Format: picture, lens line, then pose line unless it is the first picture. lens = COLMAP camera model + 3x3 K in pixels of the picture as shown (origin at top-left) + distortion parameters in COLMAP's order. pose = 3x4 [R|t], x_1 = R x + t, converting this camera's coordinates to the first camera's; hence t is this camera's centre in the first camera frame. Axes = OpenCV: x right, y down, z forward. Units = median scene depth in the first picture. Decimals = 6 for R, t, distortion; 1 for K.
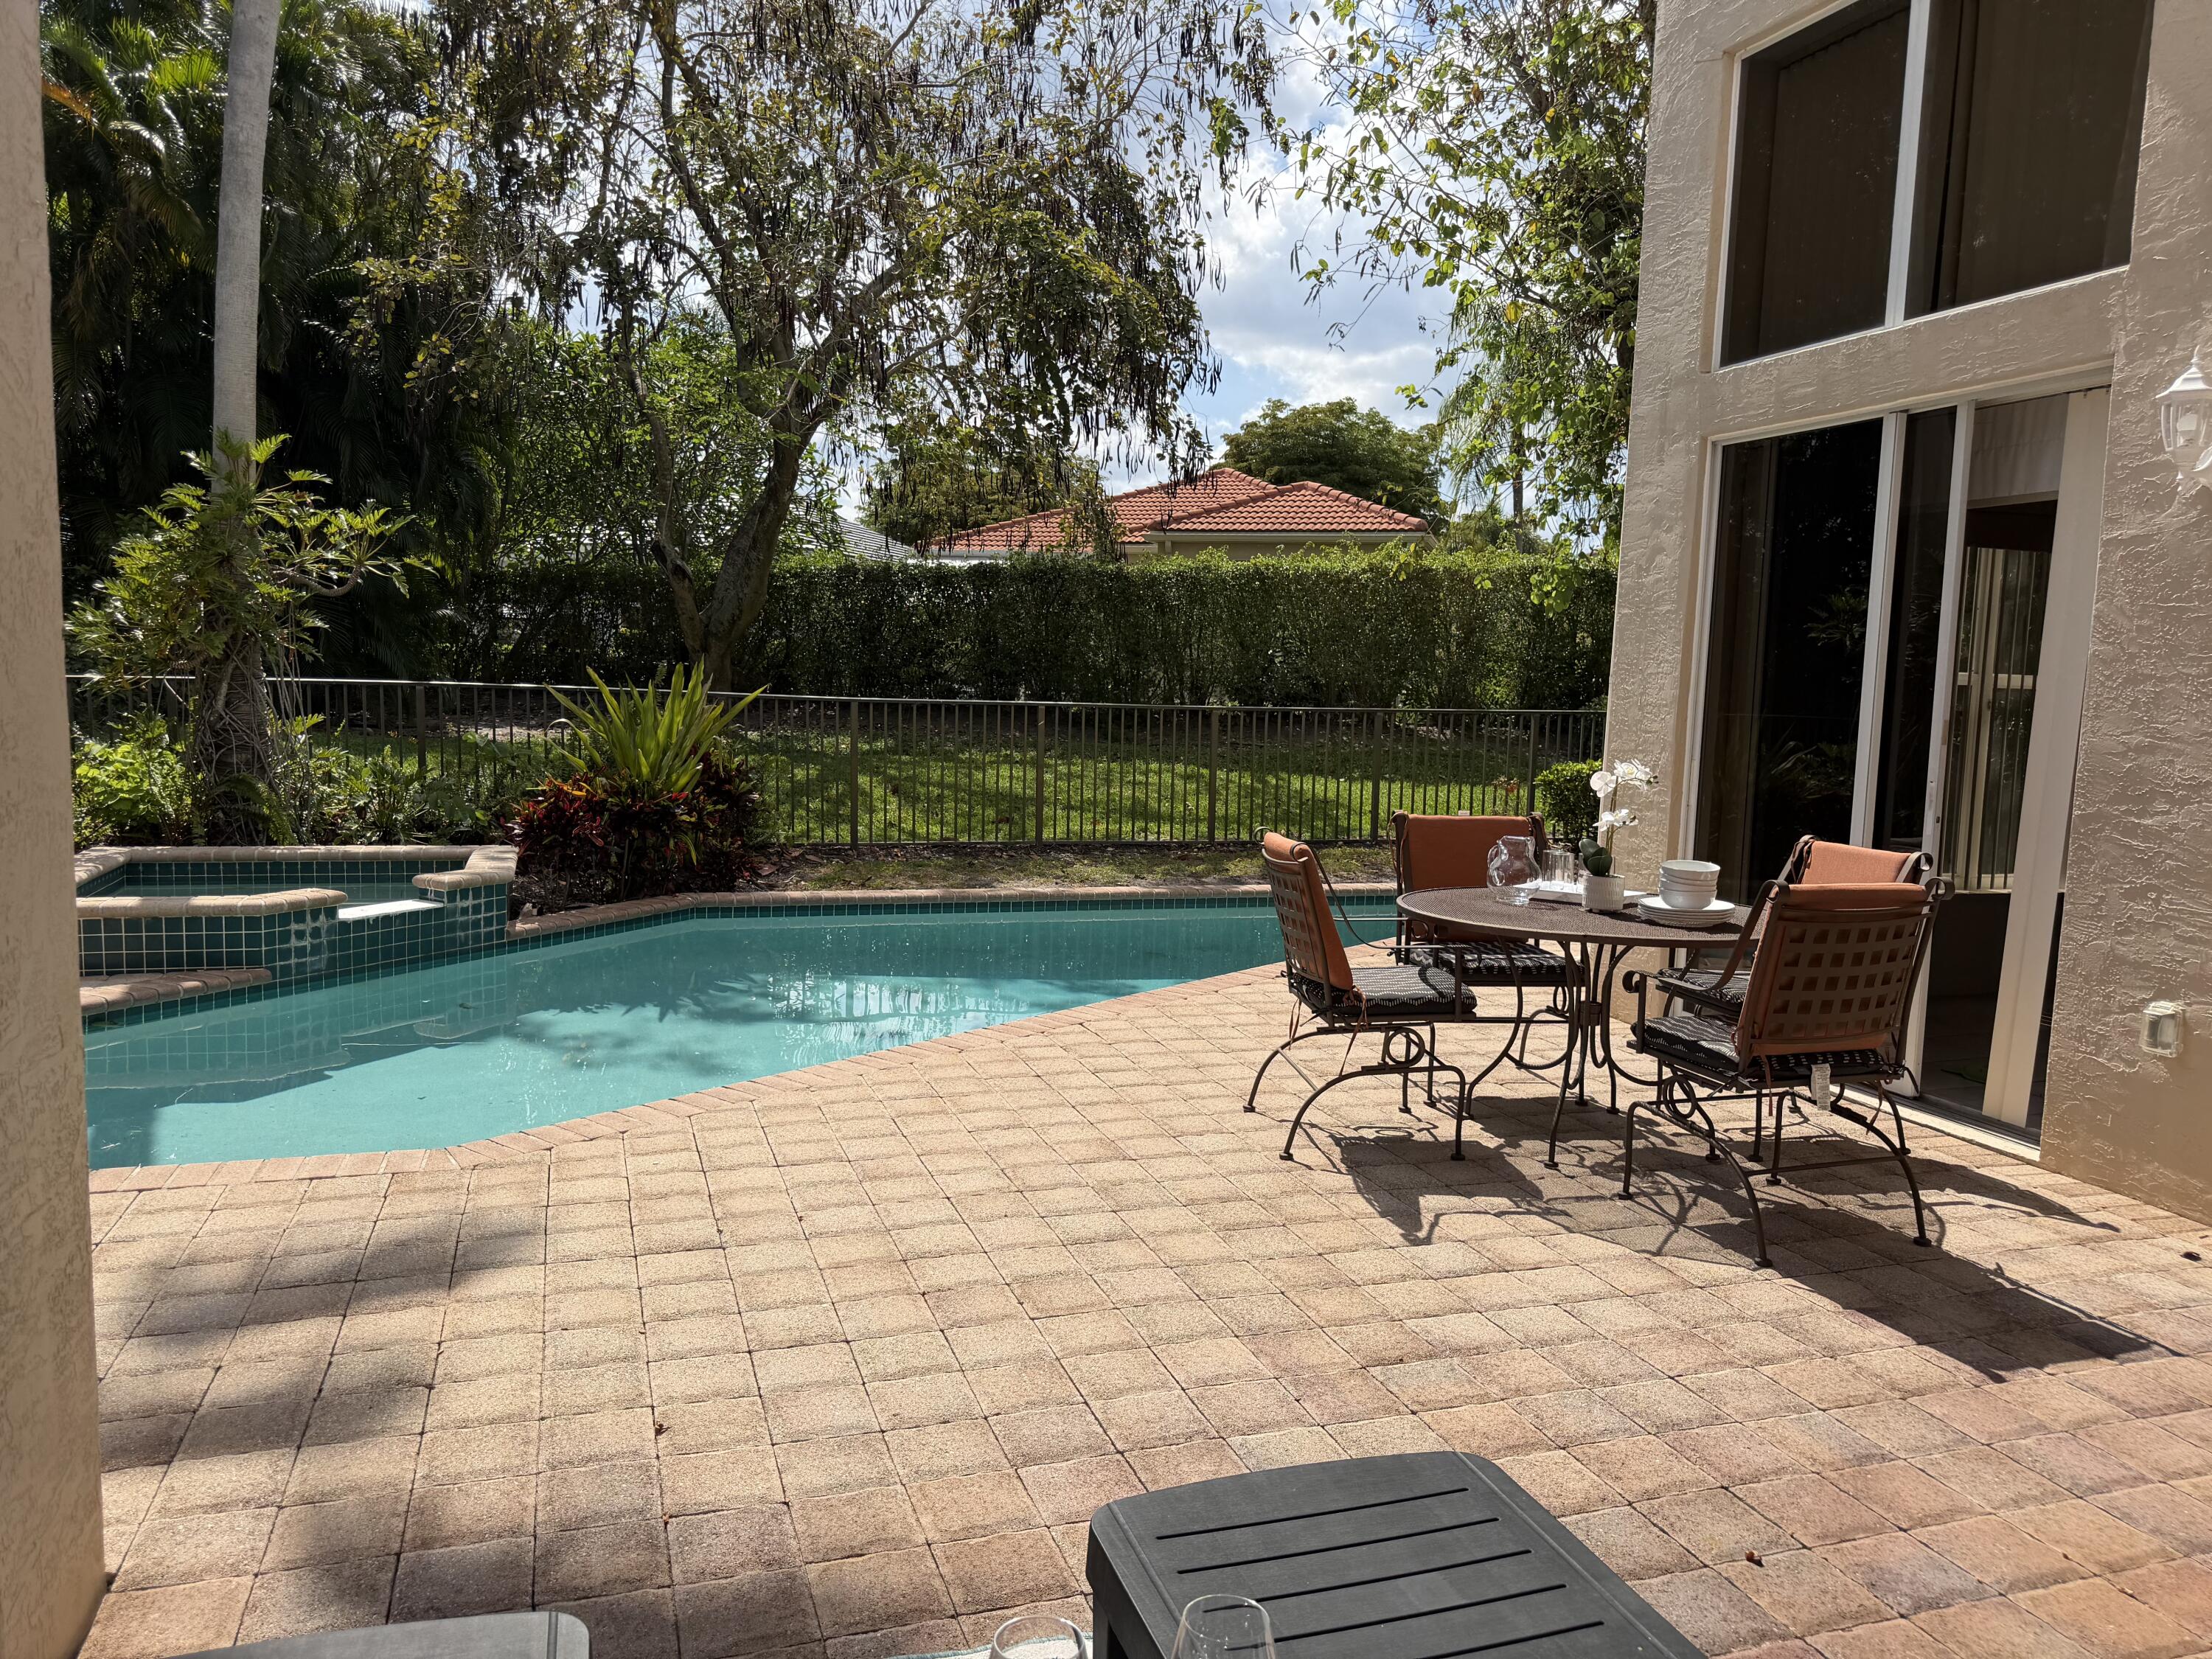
lens RADIAL K [[1569.8, 0, 1112.2], [0, 1569.8, 826.5], [0, 0, 1]] dist [0.070686, -0.081744]
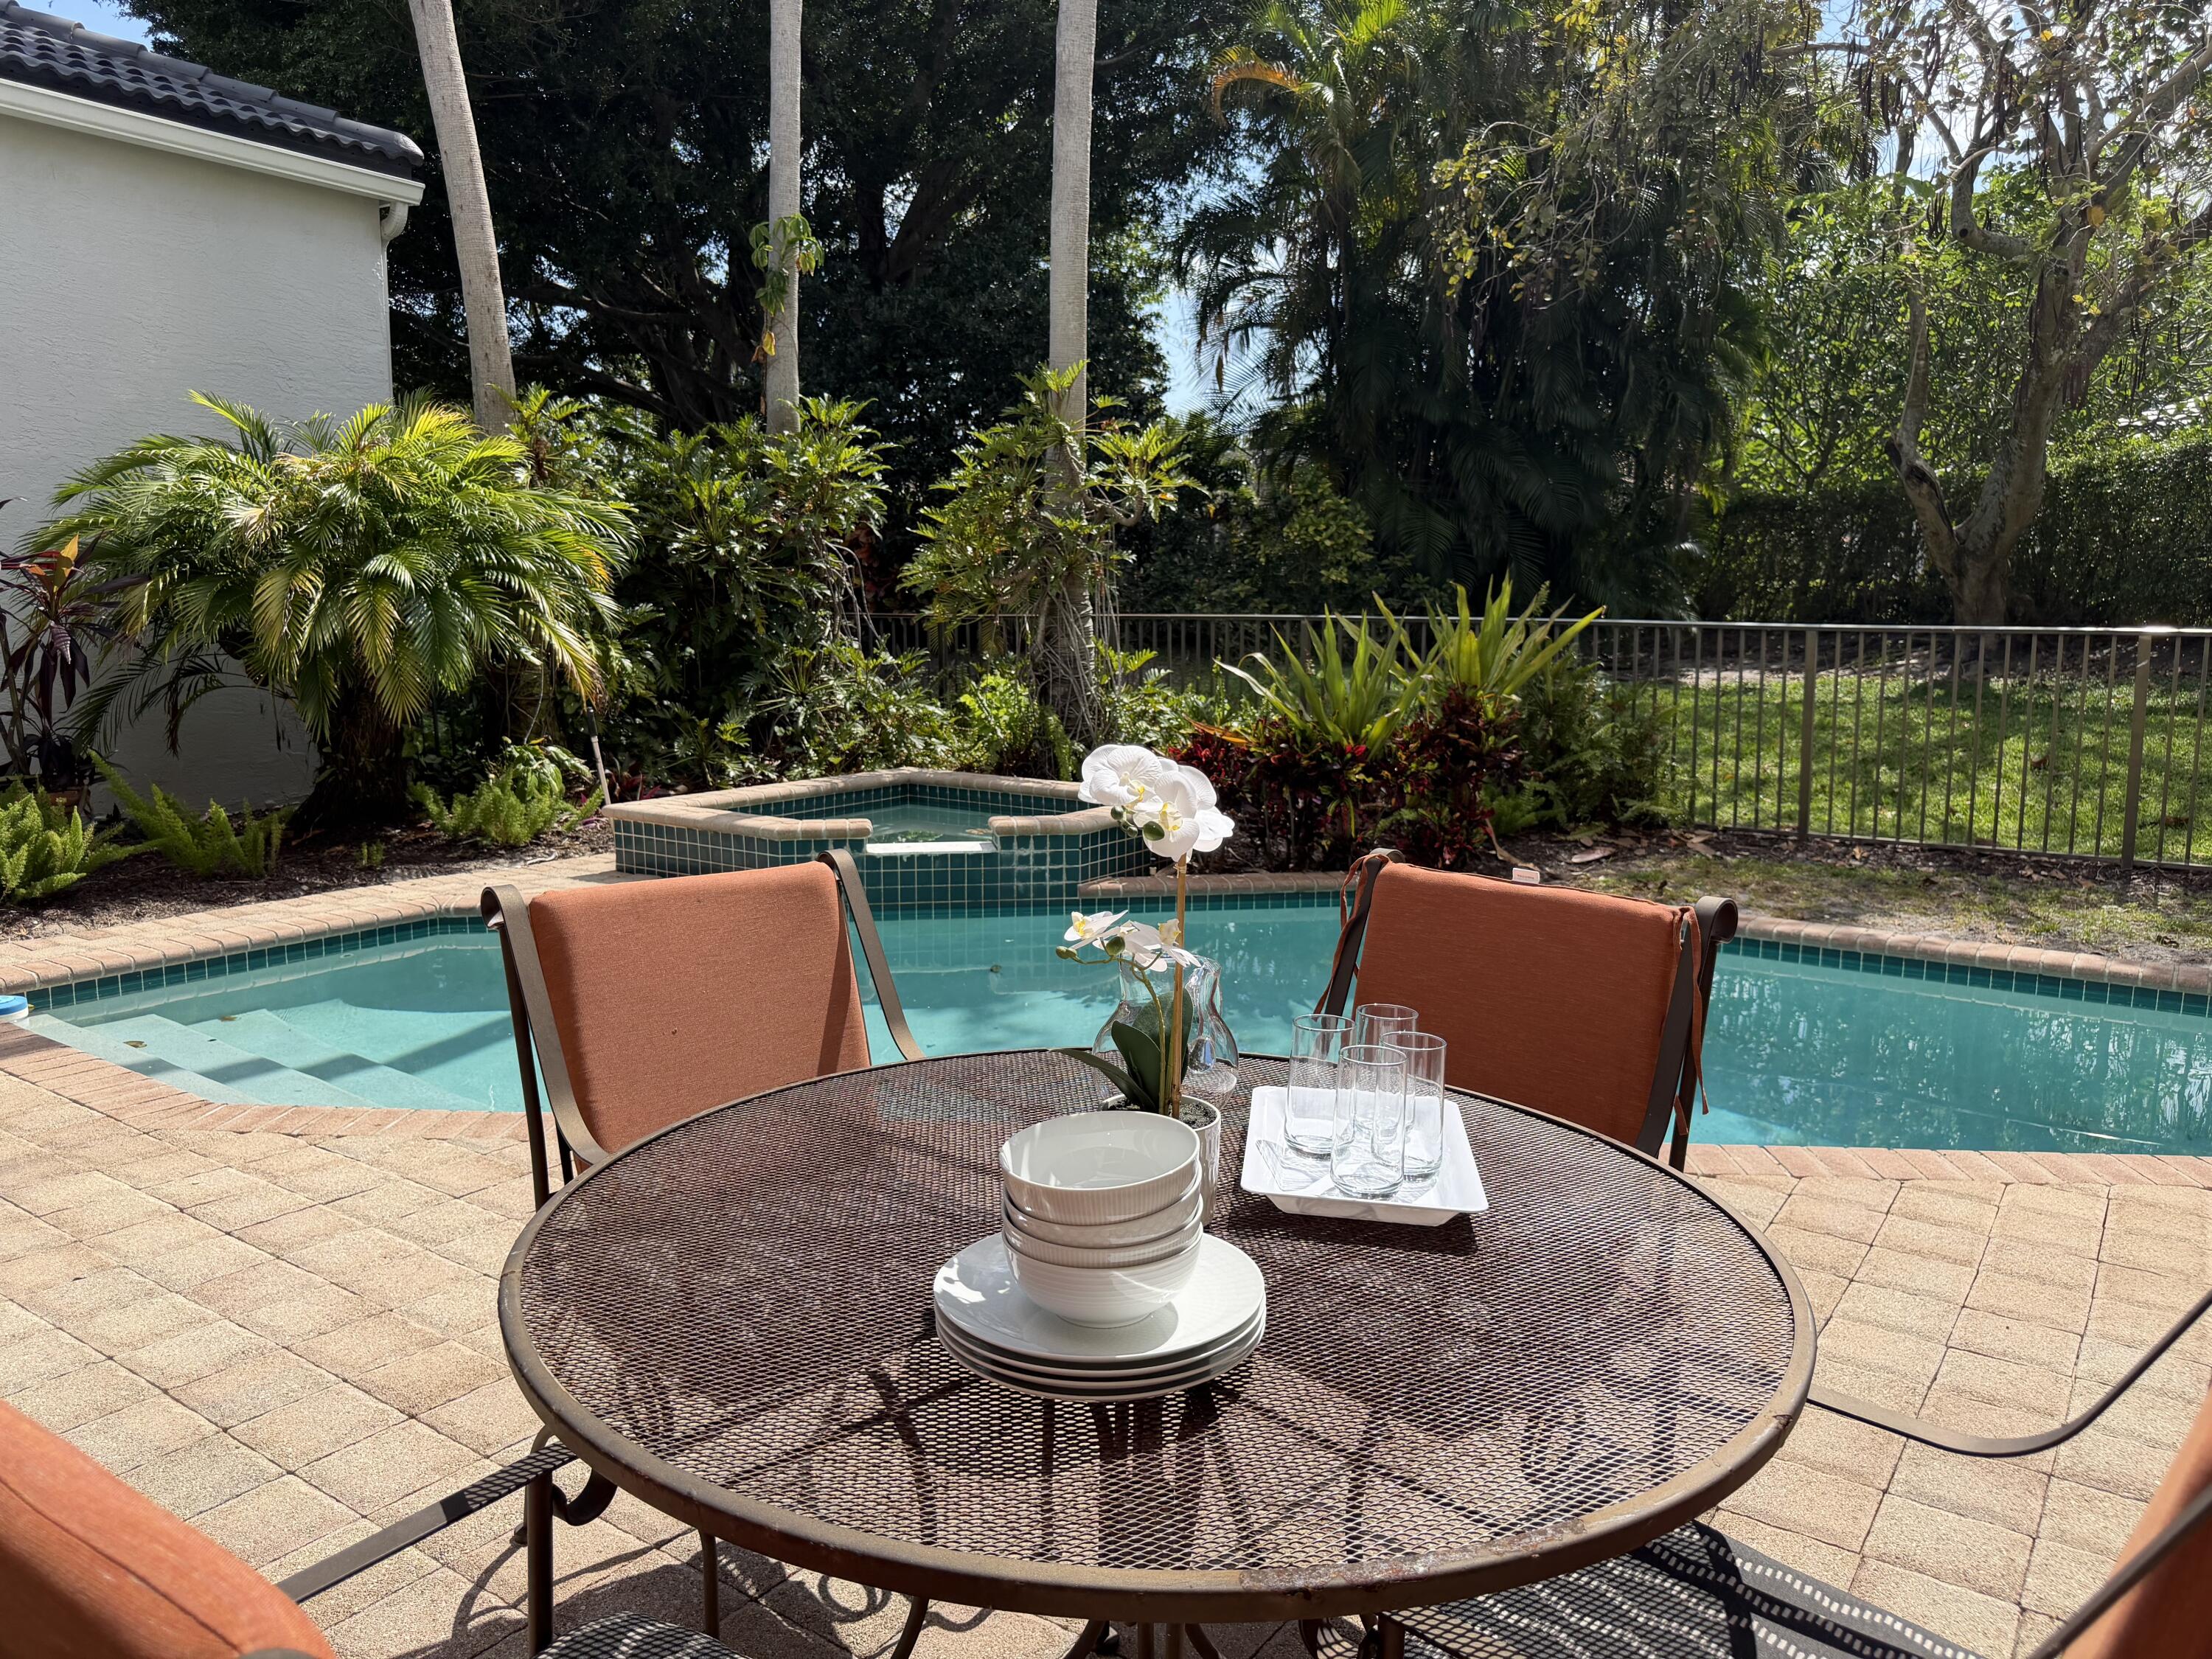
lens RADIAL K [[1569.8, 0, 1105.2], [0, 1569.8, 826.7], [0, 0, 1]] dist [0.070686, -0.081744]
pose [[0.585458, 0.089643, -0.805732, 0.341129], [-0.064104, 0.995875, 0.064219, -0.026462], [0.808165, 0.014053, 0.588789, 0.501528]]
